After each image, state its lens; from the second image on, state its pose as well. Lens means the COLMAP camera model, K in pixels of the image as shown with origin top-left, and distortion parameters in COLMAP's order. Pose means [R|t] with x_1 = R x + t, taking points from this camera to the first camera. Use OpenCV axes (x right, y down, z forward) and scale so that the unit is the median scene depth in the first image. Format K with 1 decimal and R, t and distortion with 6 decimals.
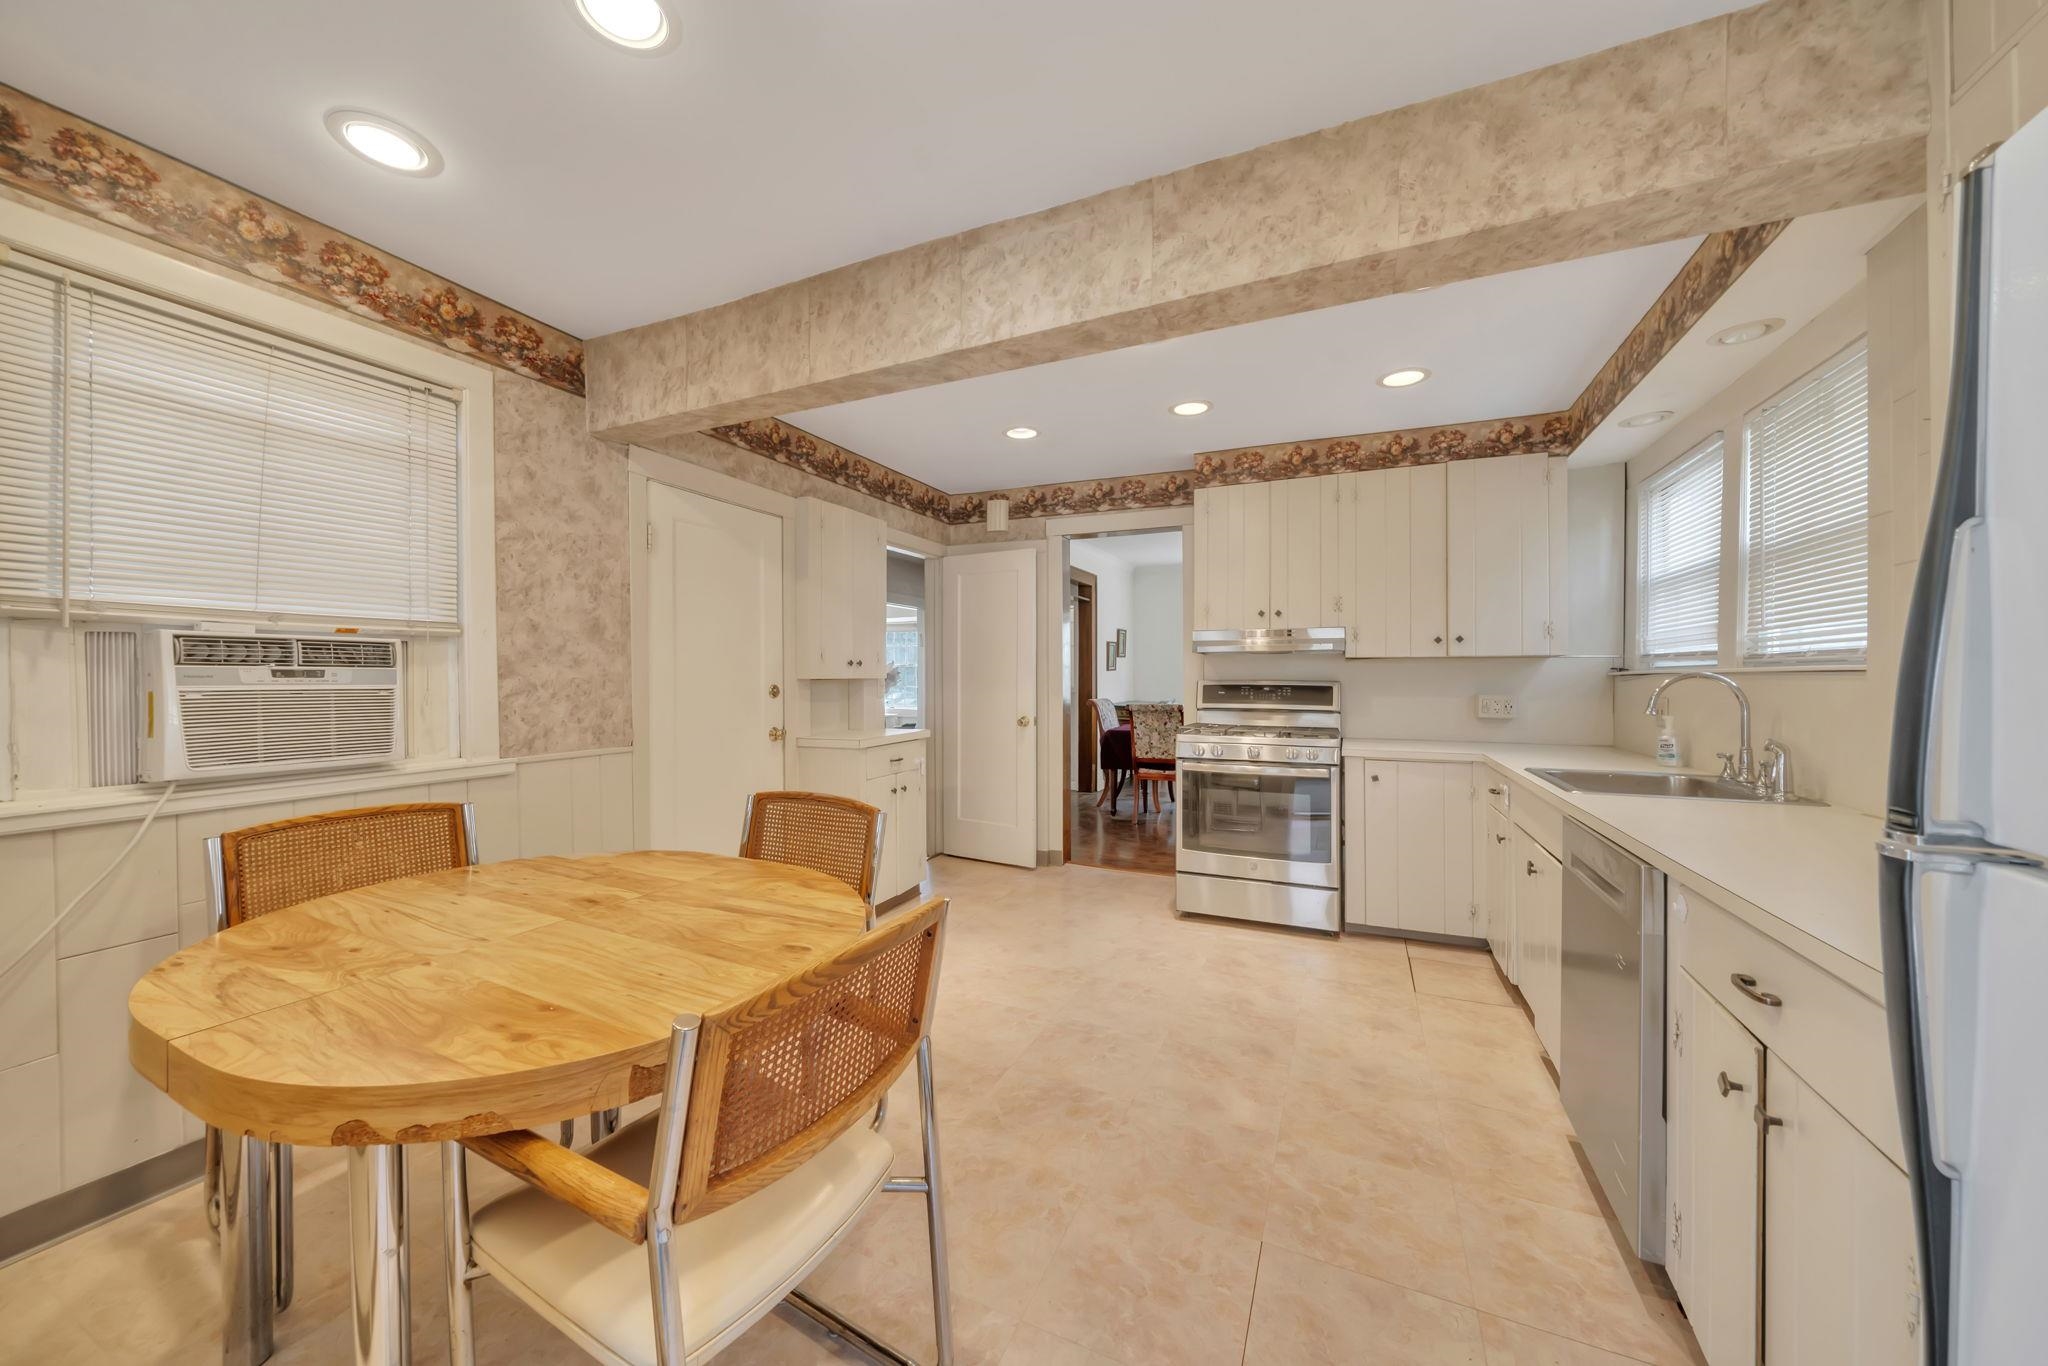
lens RADIAL K [[728.5, 0, 1019.2], [0, 728.5, 685.4], [0, 0, 1]] dist [-0.005968, 0.000356]
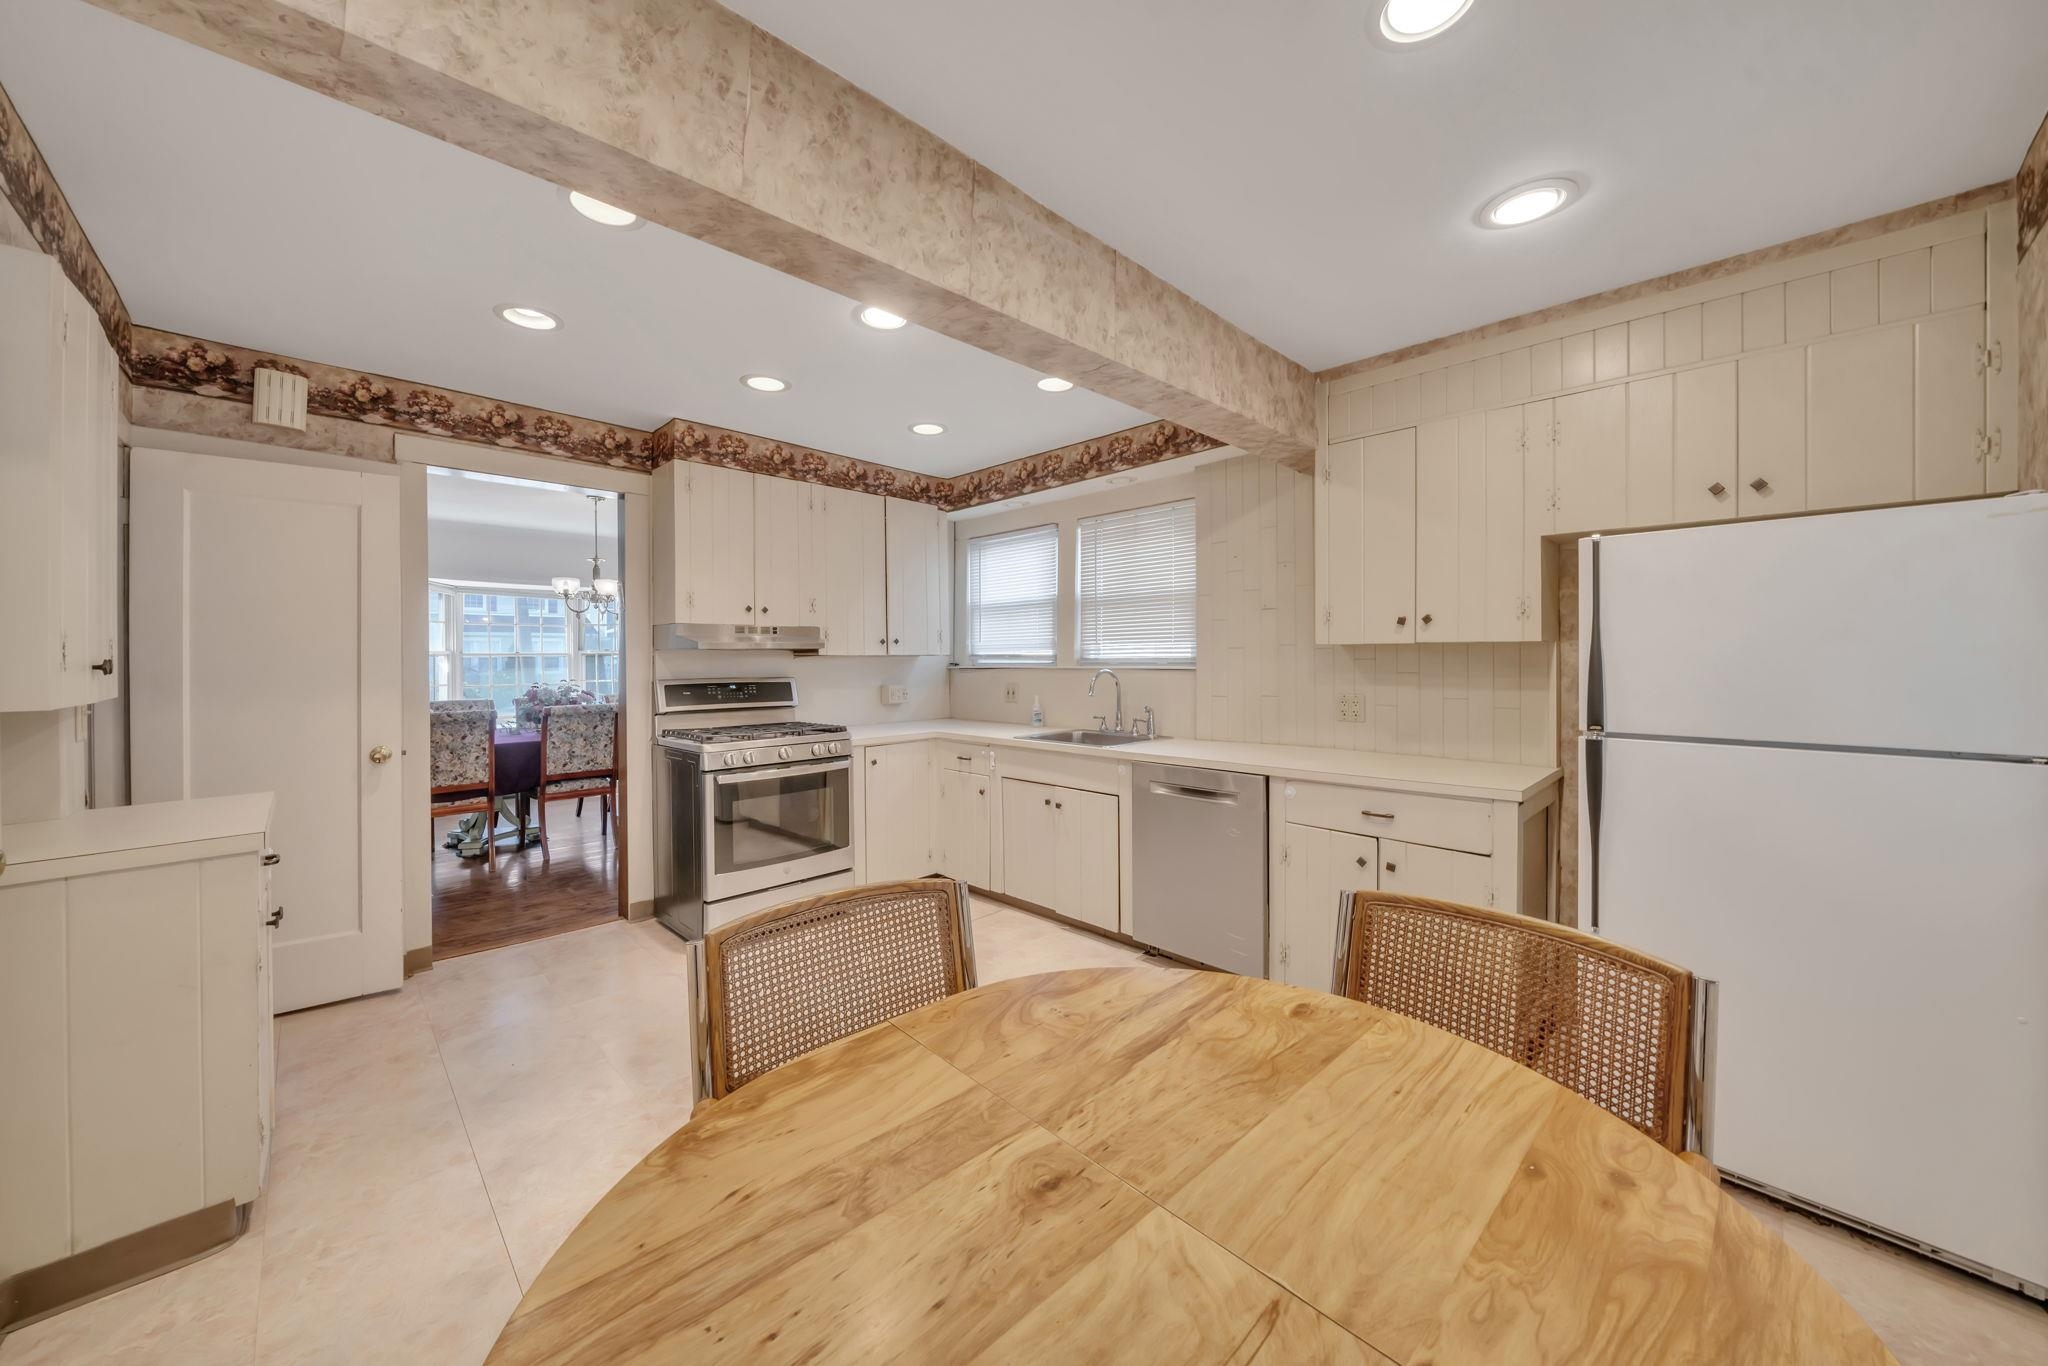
lens RADIAL K [[711.7, 0, 1015.7], [0, 711.7, 667.5], [0, 0, 1]] dist [-0.007950, 0.000897]
pose [[0.372048, -0.014574, 0.928099, -0.884944], [0.016590, 0.999821, 0.009050, -0.053096], [-0.928065, 0.012030, 0.372223, 0.710201]]
